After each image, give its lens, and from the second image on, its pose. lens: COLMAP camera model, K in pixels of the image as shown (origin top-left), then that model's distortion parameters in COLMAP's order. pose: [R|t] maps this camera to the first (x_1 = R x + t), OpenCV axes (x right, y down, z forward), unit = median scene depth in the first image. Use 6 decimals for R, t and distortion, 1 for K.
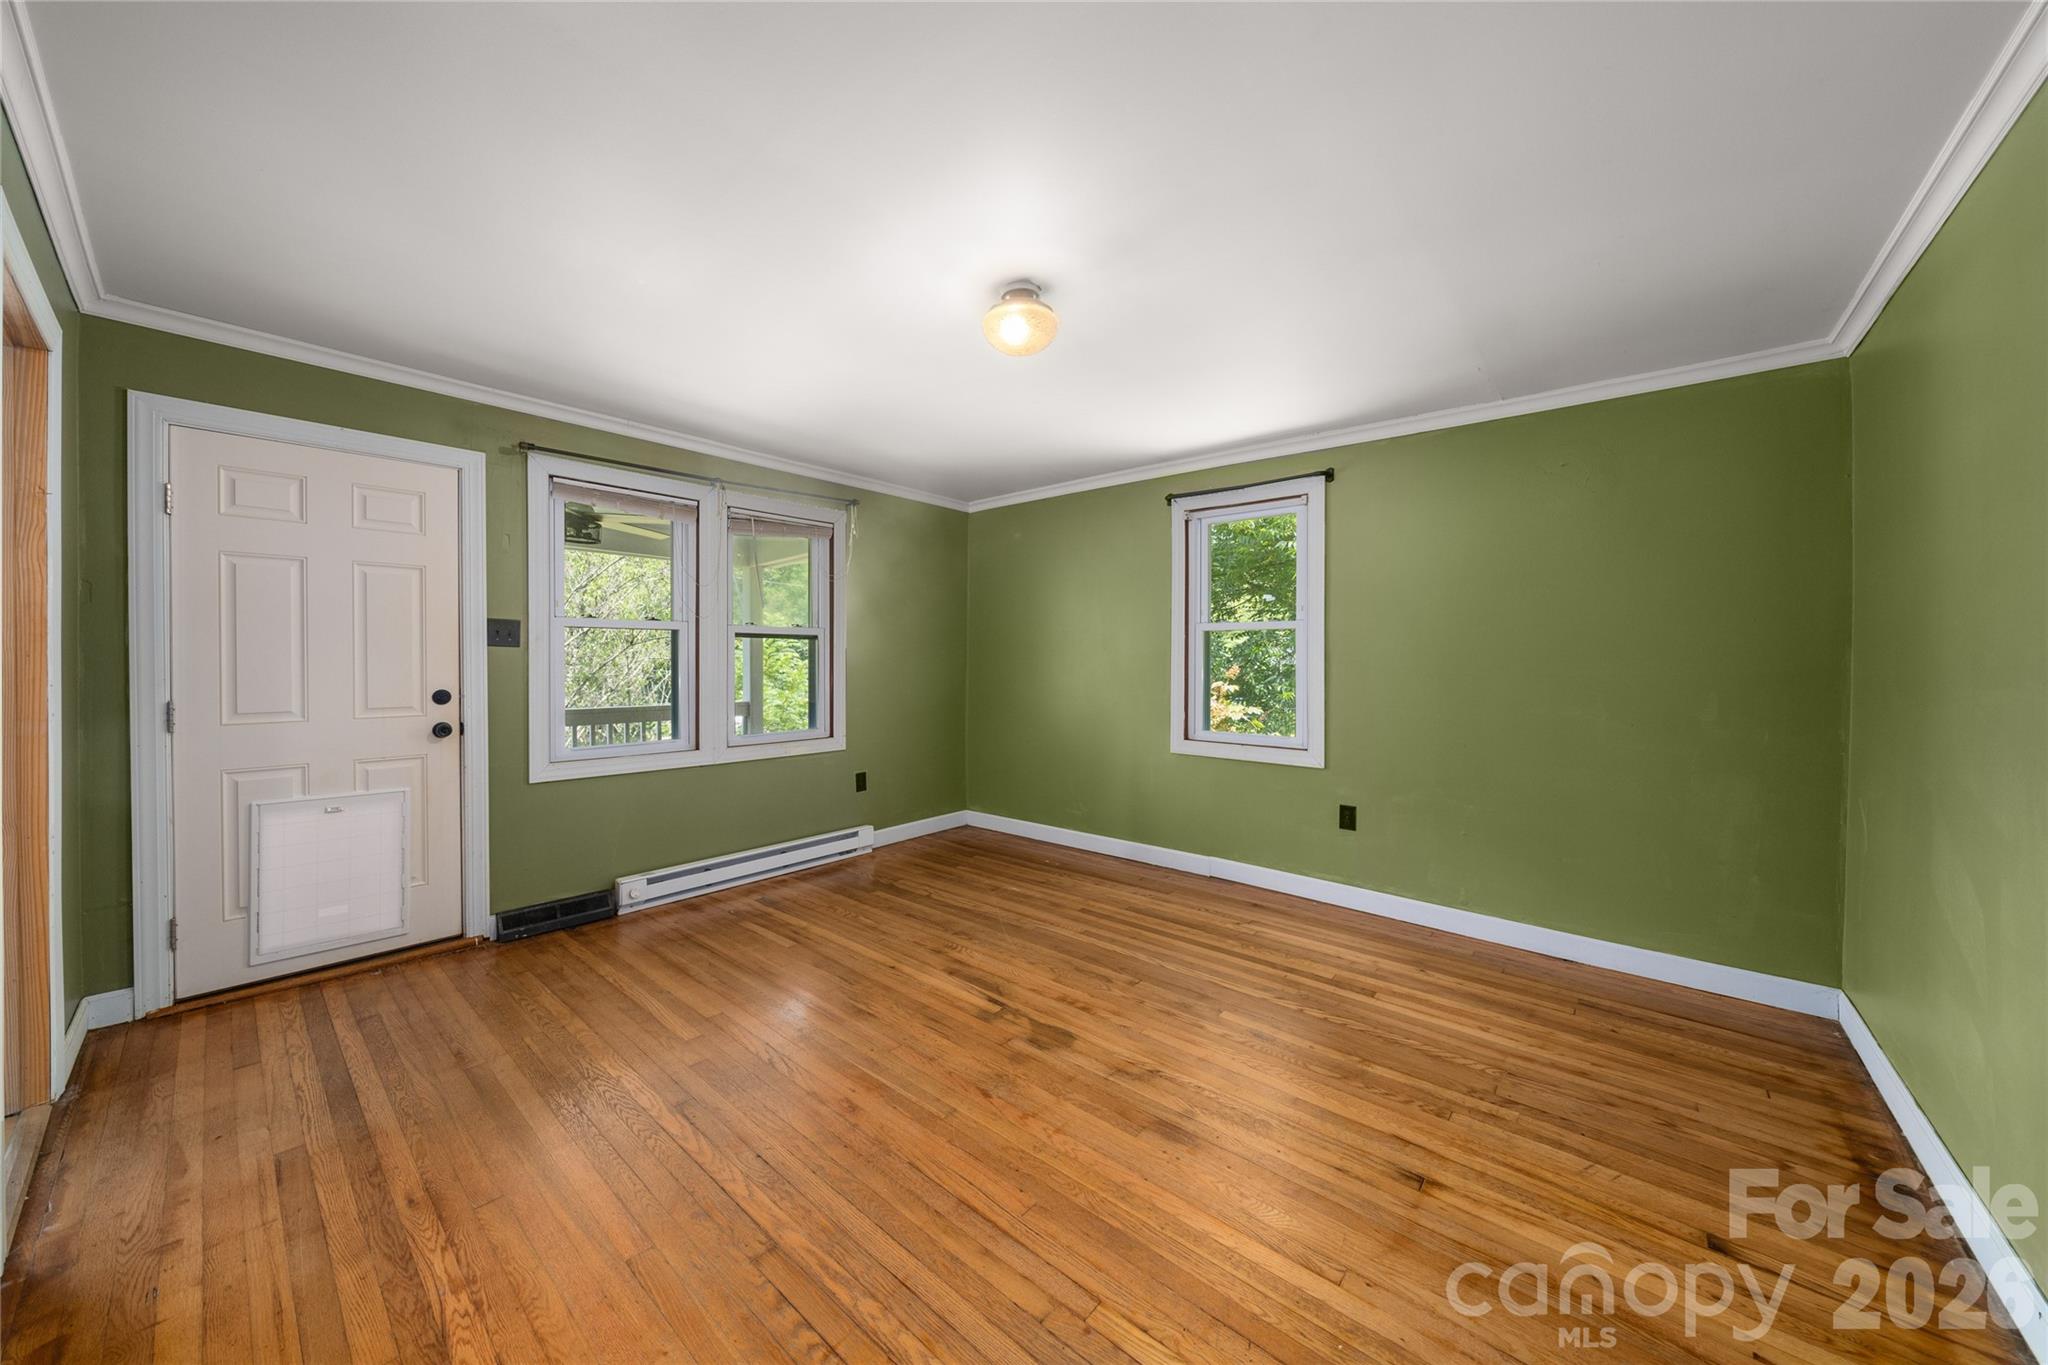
lens RADIAL K [[707.9, 0, 1017.3], [0, 707.9, 662.5], [0, 0, 1]] dist [-0.005892, 0.000059]
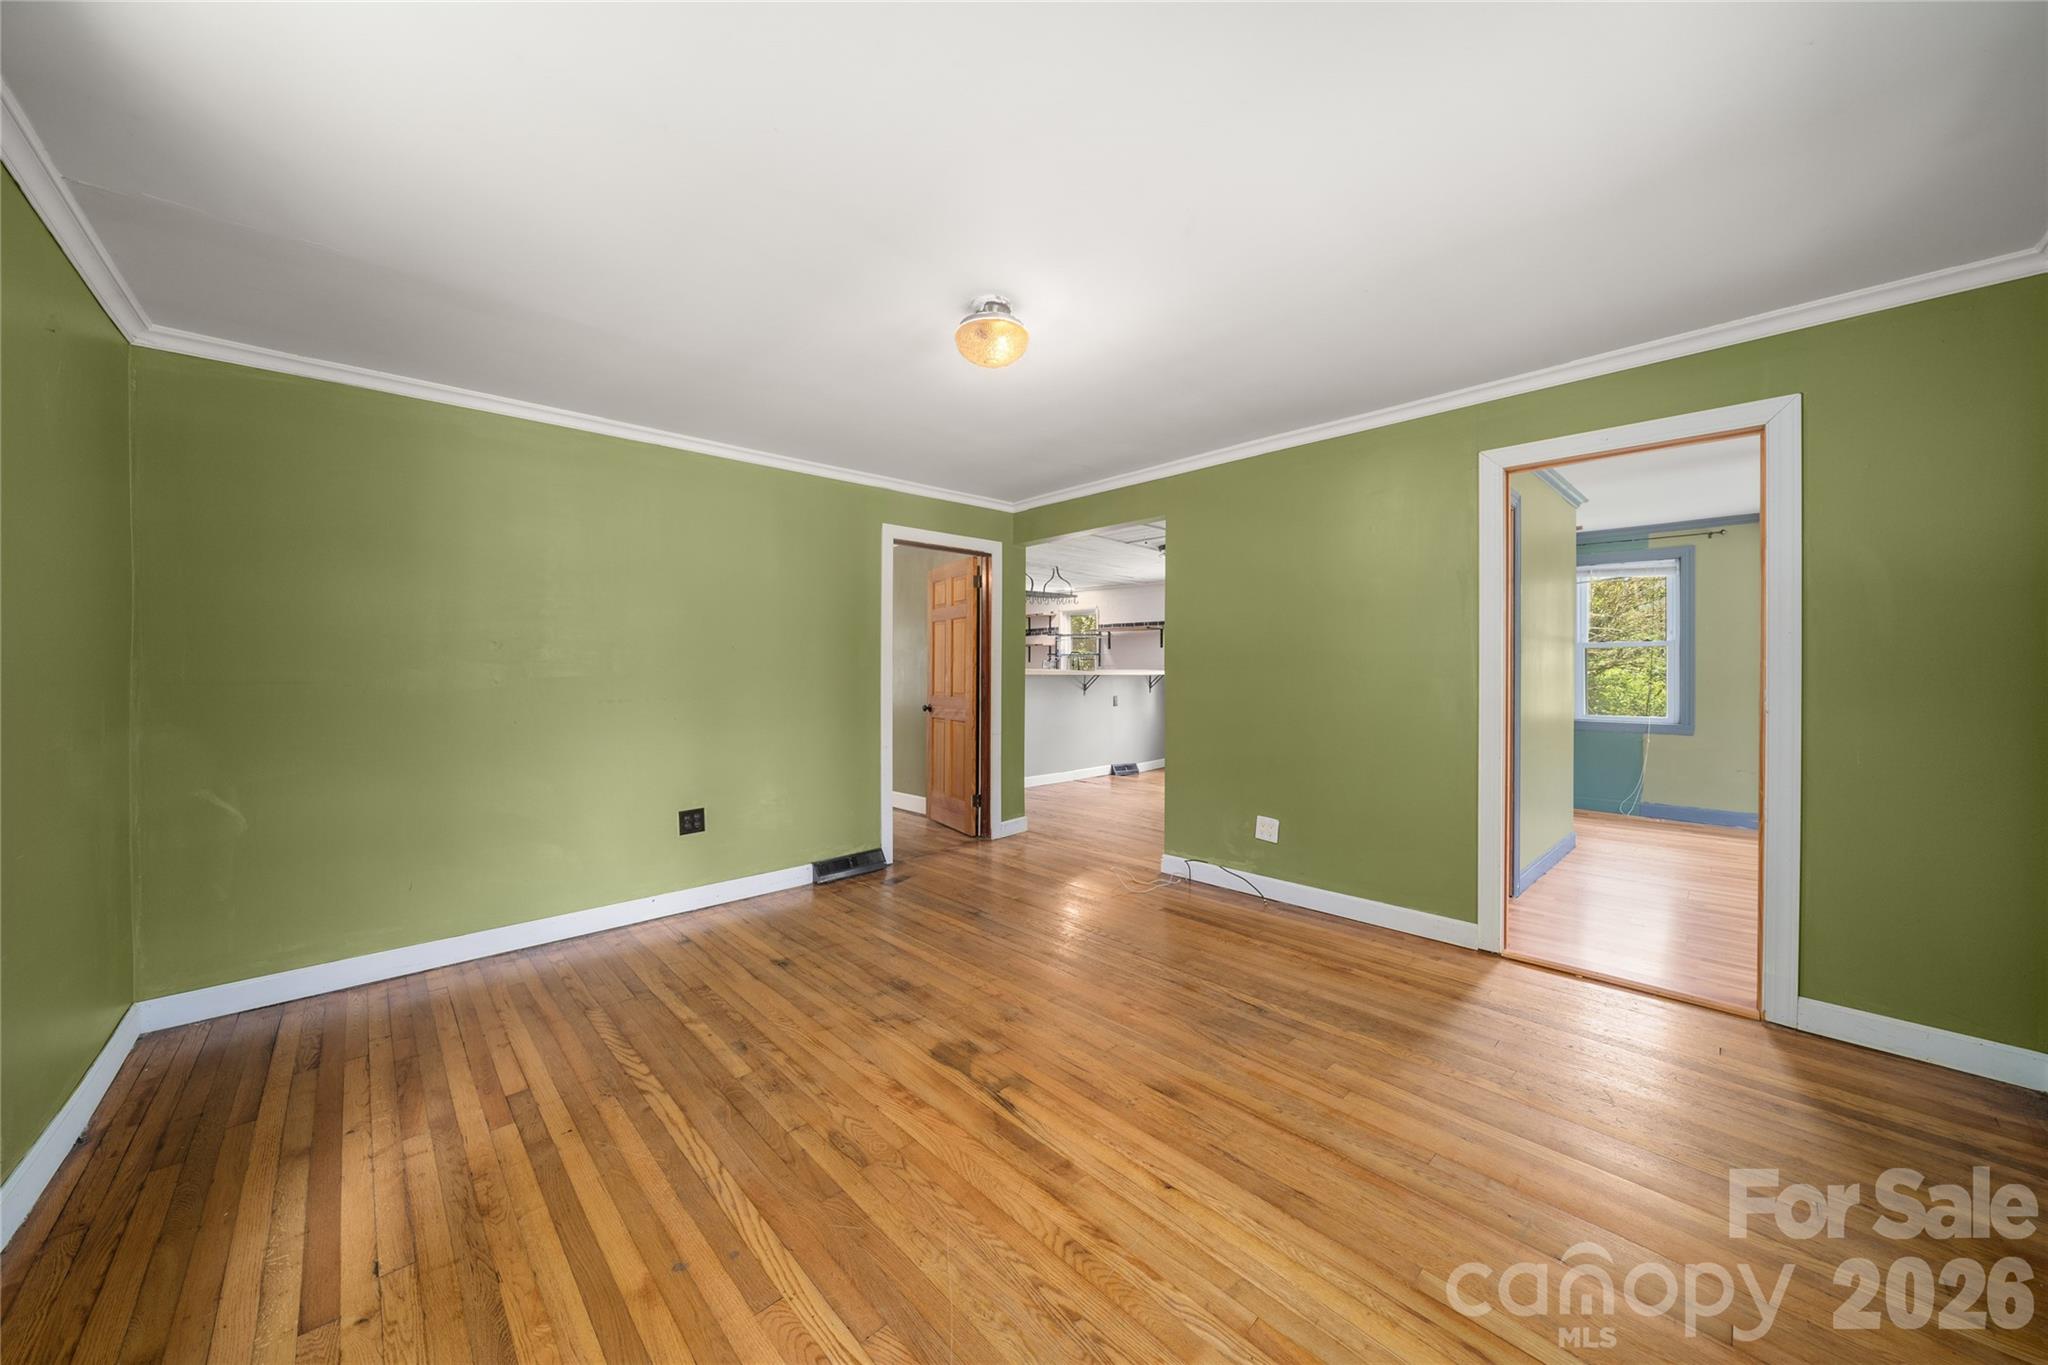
lens RADIAL K [[707.9, 0, 1016.9], [0, 707.9, 670.5], [0, 0, 1]] dist [-0.005892, 0.000059]
pose [[-0.994964, -0.005302, 0.100097, -0.115480], [-0.005017, 0.999983, 0.003106, 0.001516], [-0.100112, 0.002588, -0.994973, 1.708909]]
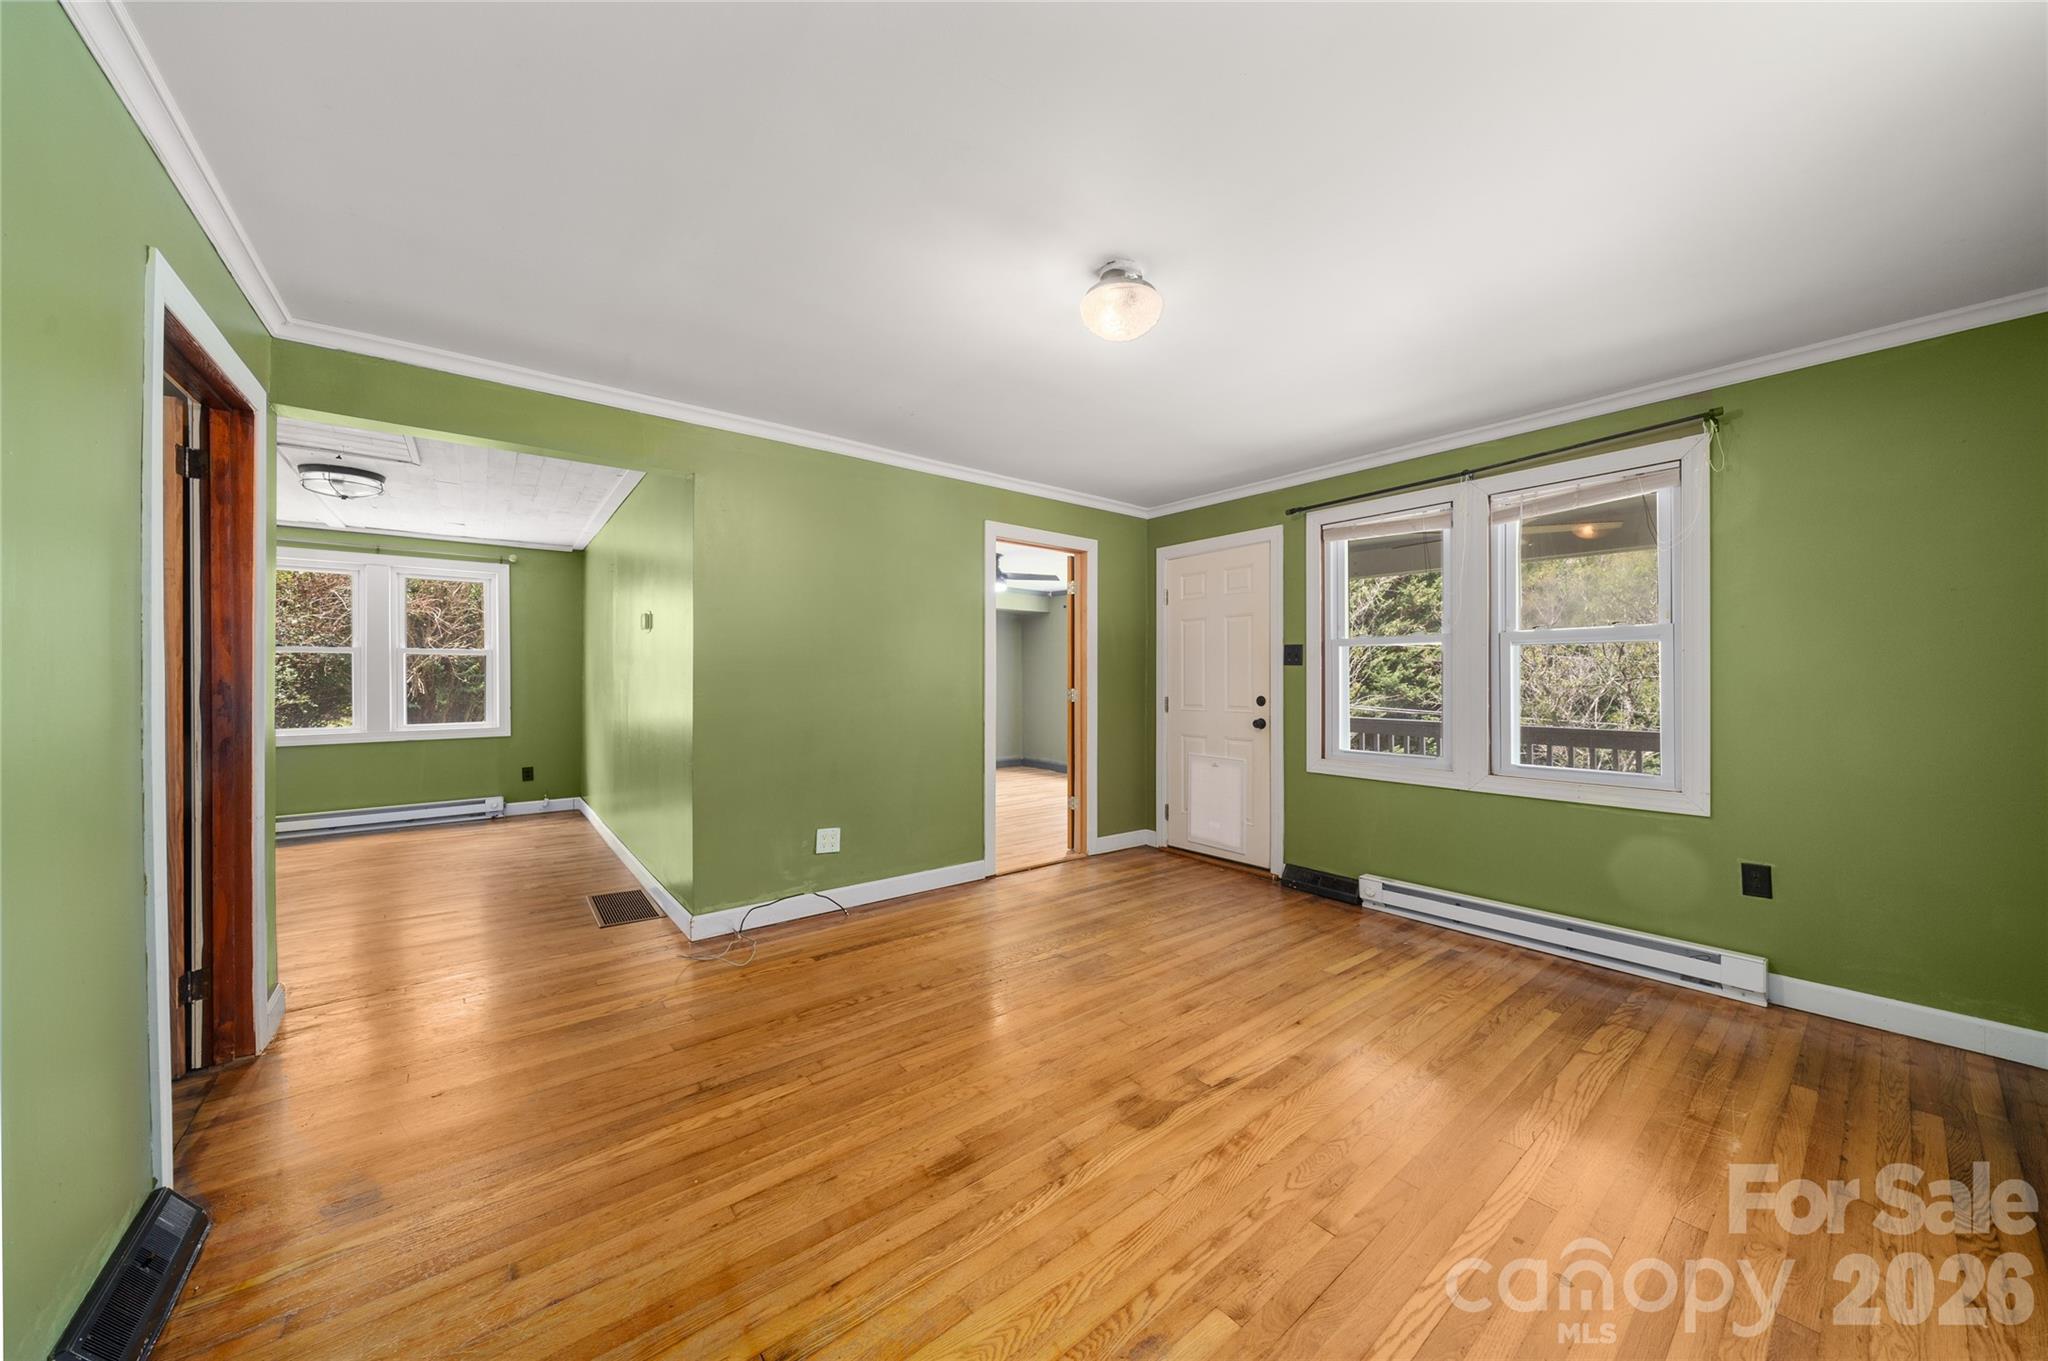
lens RADIAL K [[707.9, 0, 1029.9], [0, 707.9, 678.6], [0, 0, 1]] dist [-0.005892, 0.000059]
pose [[-0.178595, -0.003734, -0.983916, 0.796299], [-0.002928, 0.999990, -0.003263, 0.010094], [0.983918, 0.002298, -0.178604, 0.888826]]
